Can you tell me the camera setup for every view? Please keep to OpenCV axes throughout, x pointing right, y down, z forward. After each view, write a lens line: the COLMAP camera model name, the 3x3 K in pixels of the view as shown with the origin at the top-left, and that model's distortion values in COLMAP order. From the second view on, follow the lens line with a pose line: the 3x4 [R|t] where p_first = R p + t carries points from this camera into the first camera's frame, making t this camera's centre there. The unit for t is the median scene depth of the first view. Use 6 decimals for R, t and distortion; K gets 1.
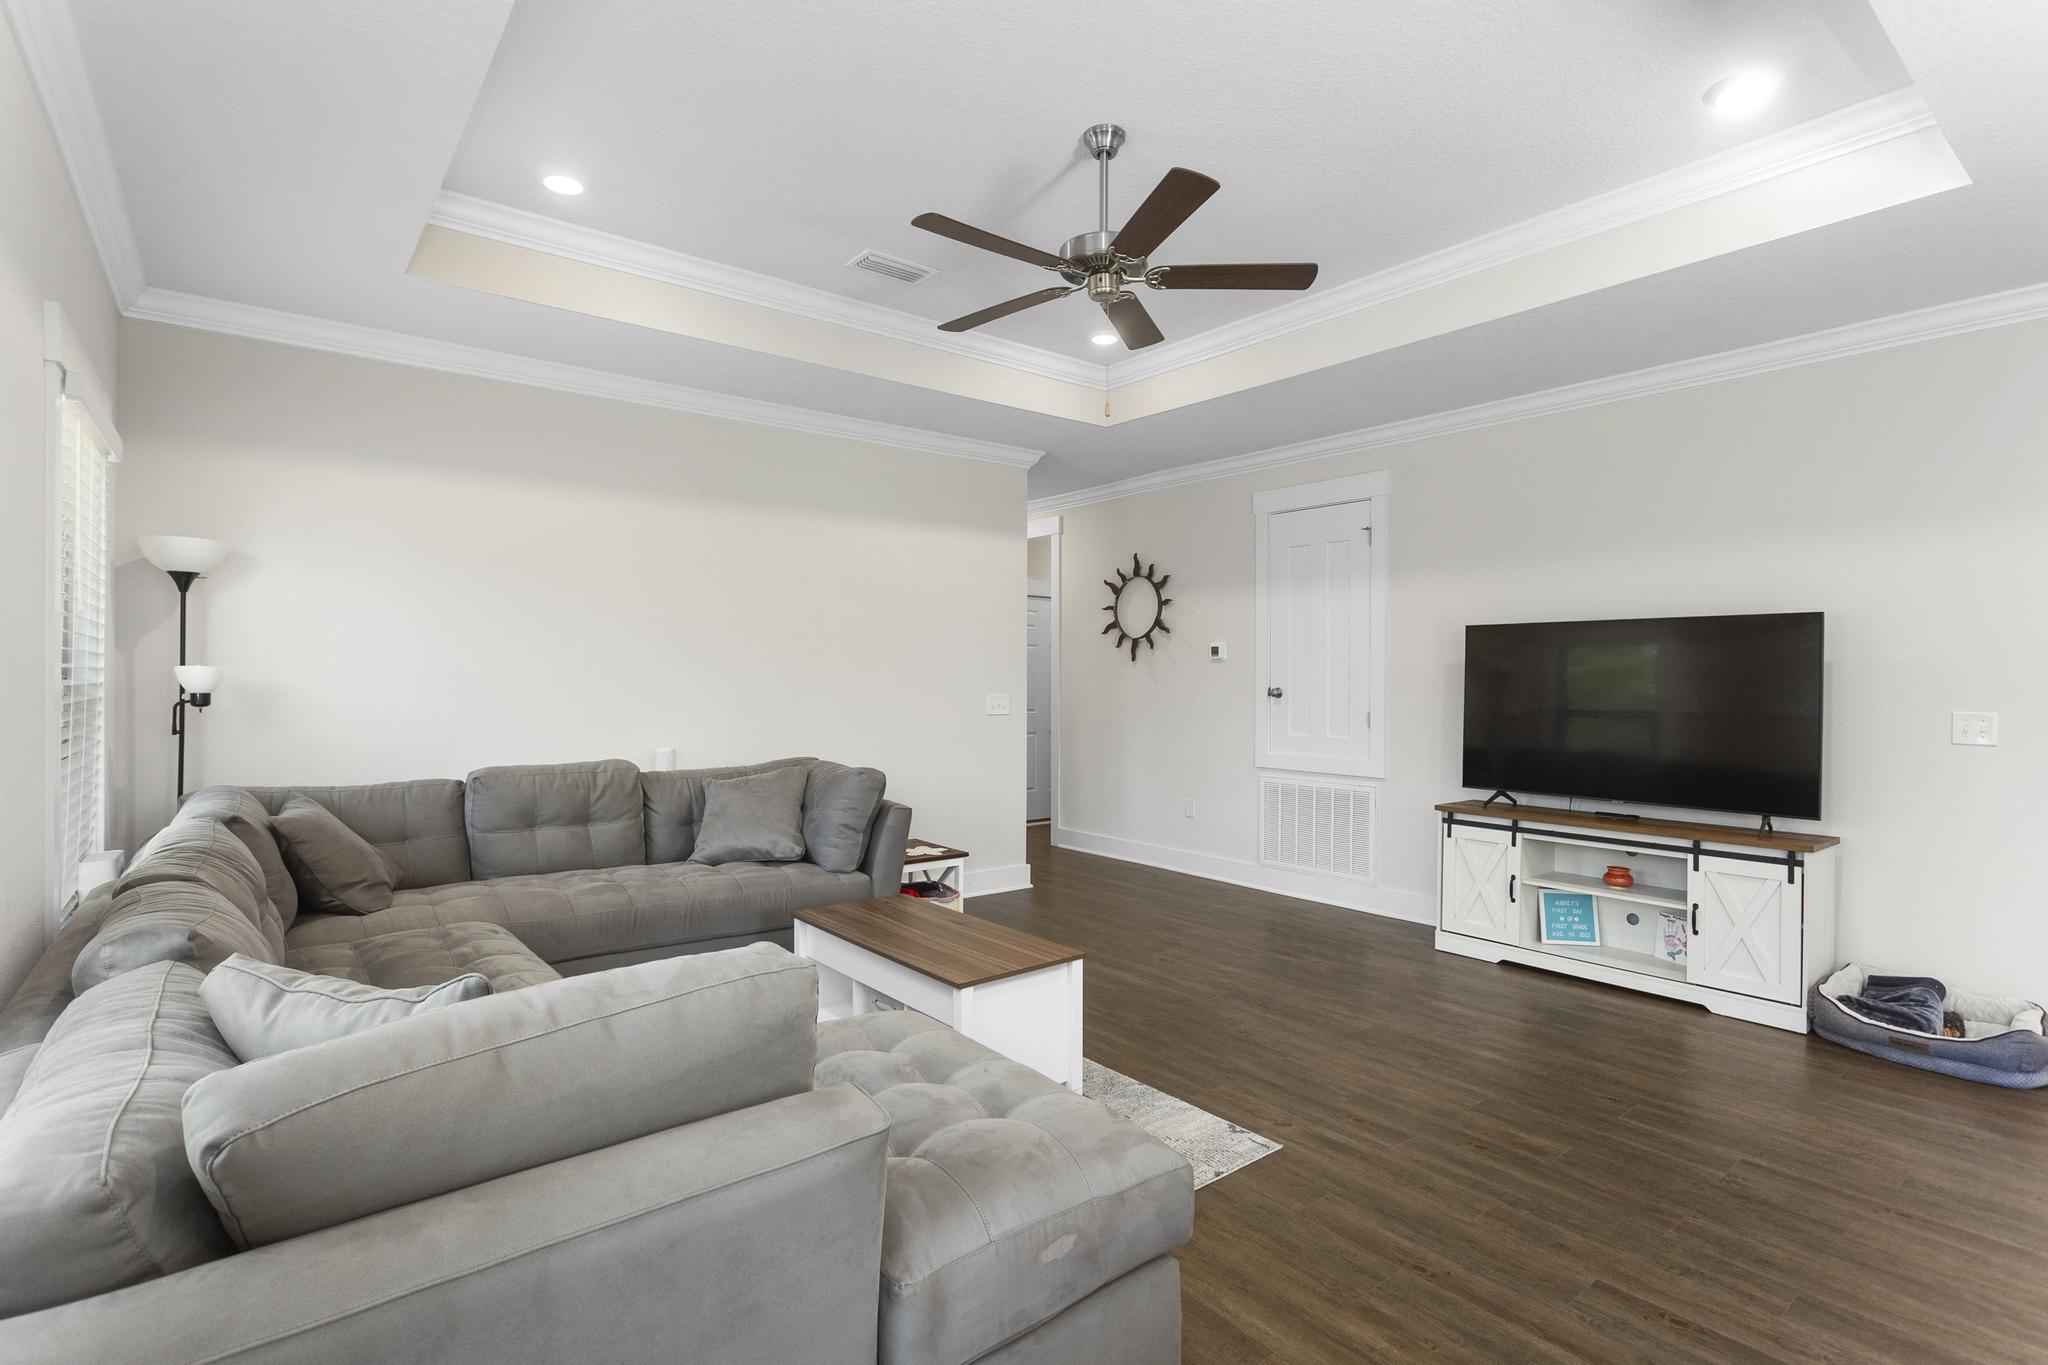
lens RADIAL K [[984.2, 0, 1026.8], [0, 984.2, 683.0], [0, 0, 1]] dist [-0.002660, 0.006407]
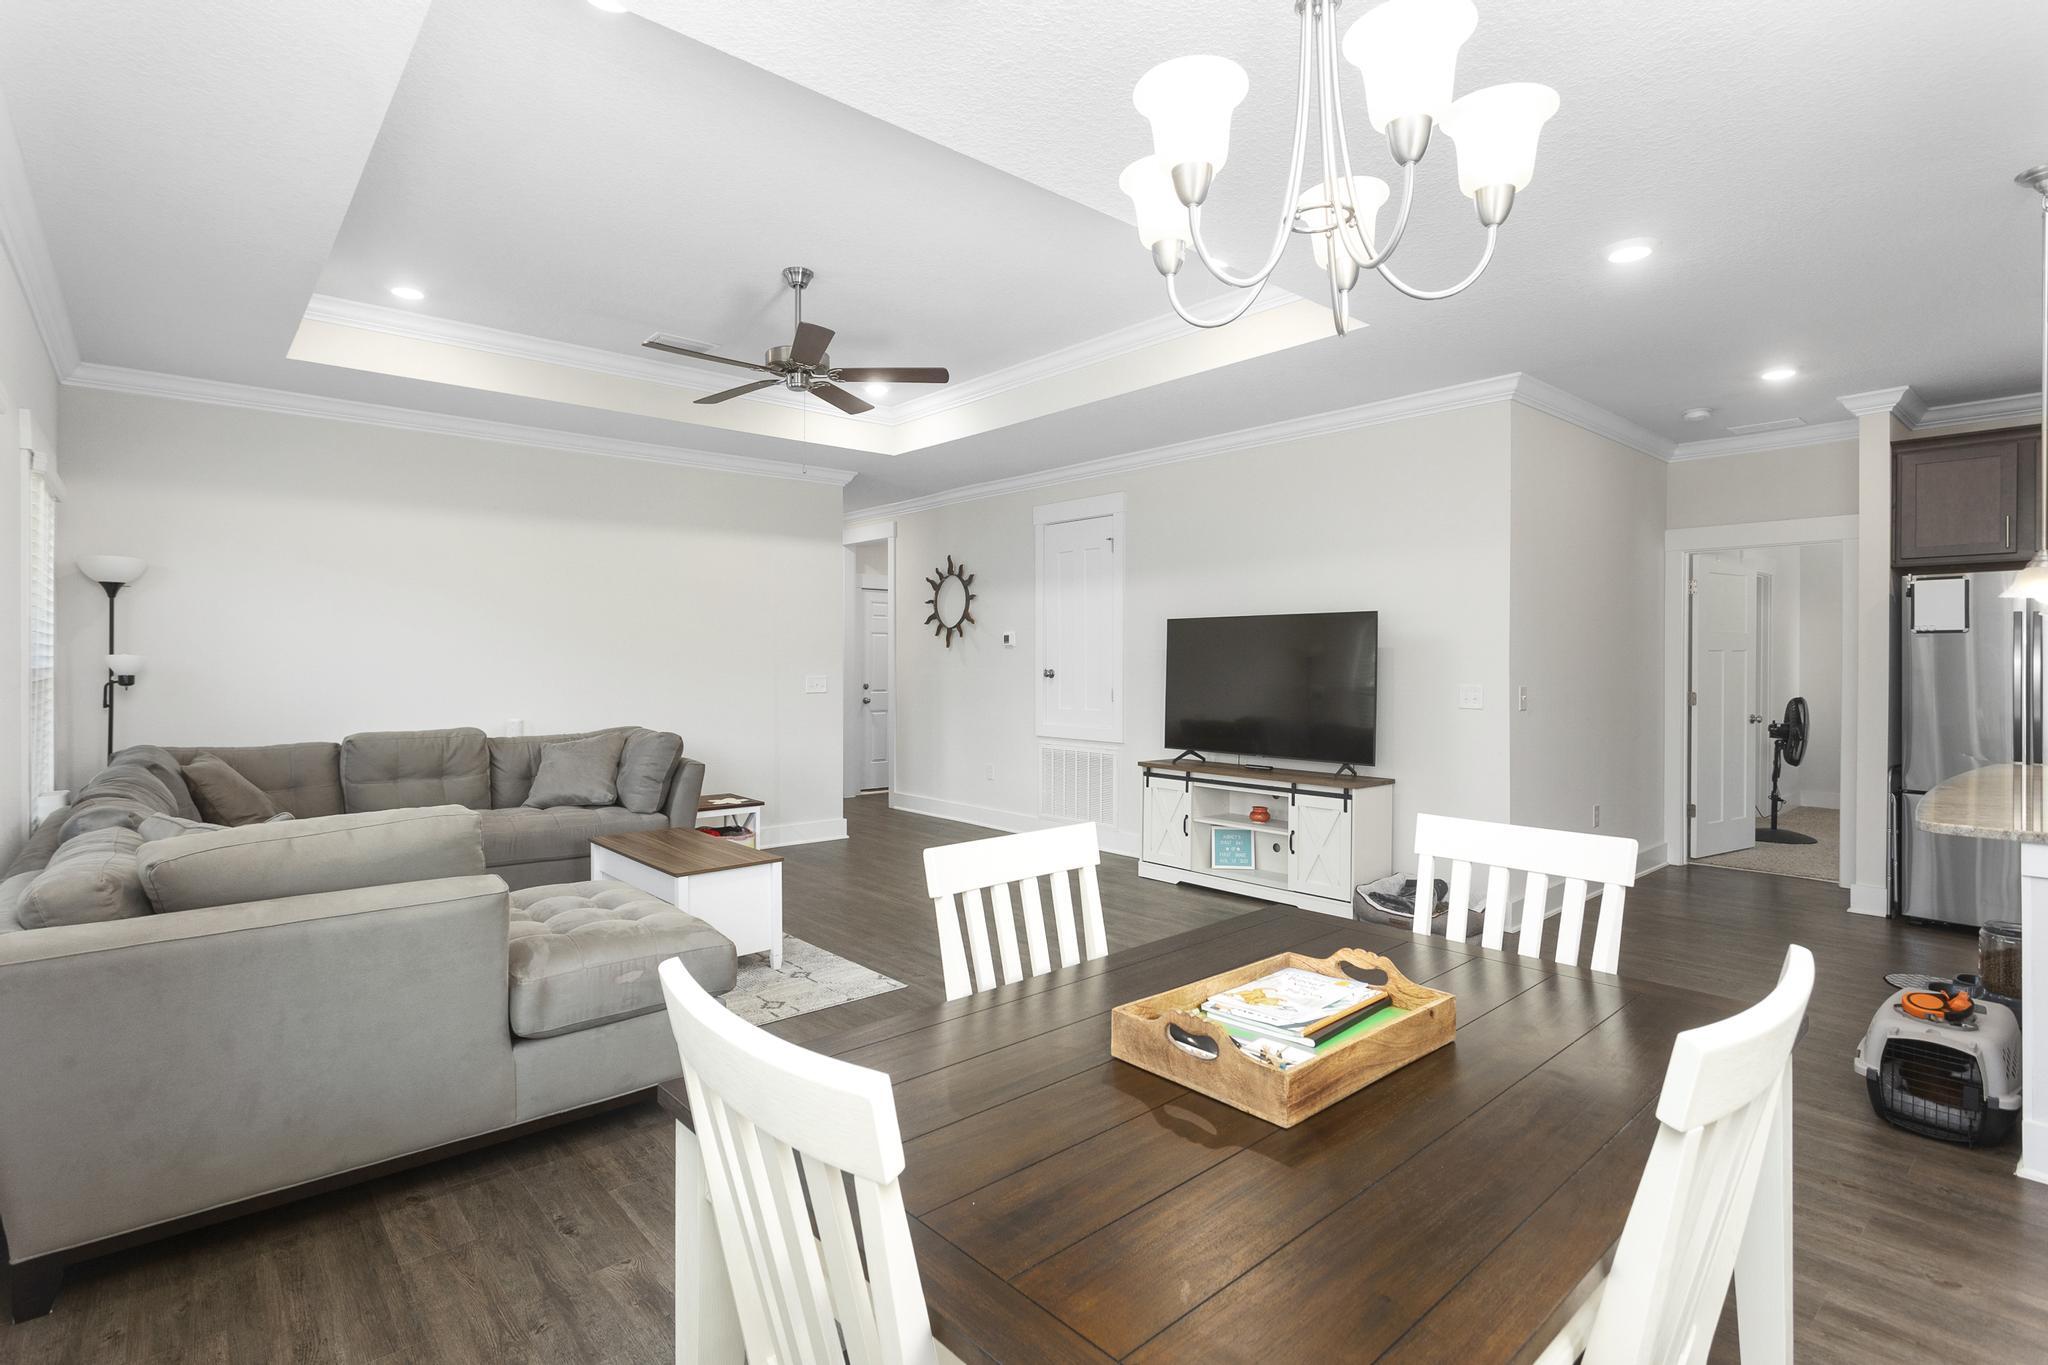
lens RADIAL K [[984.2, 0, 1021.6], [0, 984.2, 673.0], [0, 0, 1]] dist [-0.002660, 0.006407]
pose [[0.999117, -0.002319, 0.041944, 0.248614], [0.002152, 0.999990, 0.004013, 0.004129], [-0.041953, -0.003919, 0.999112, -0.303328]]
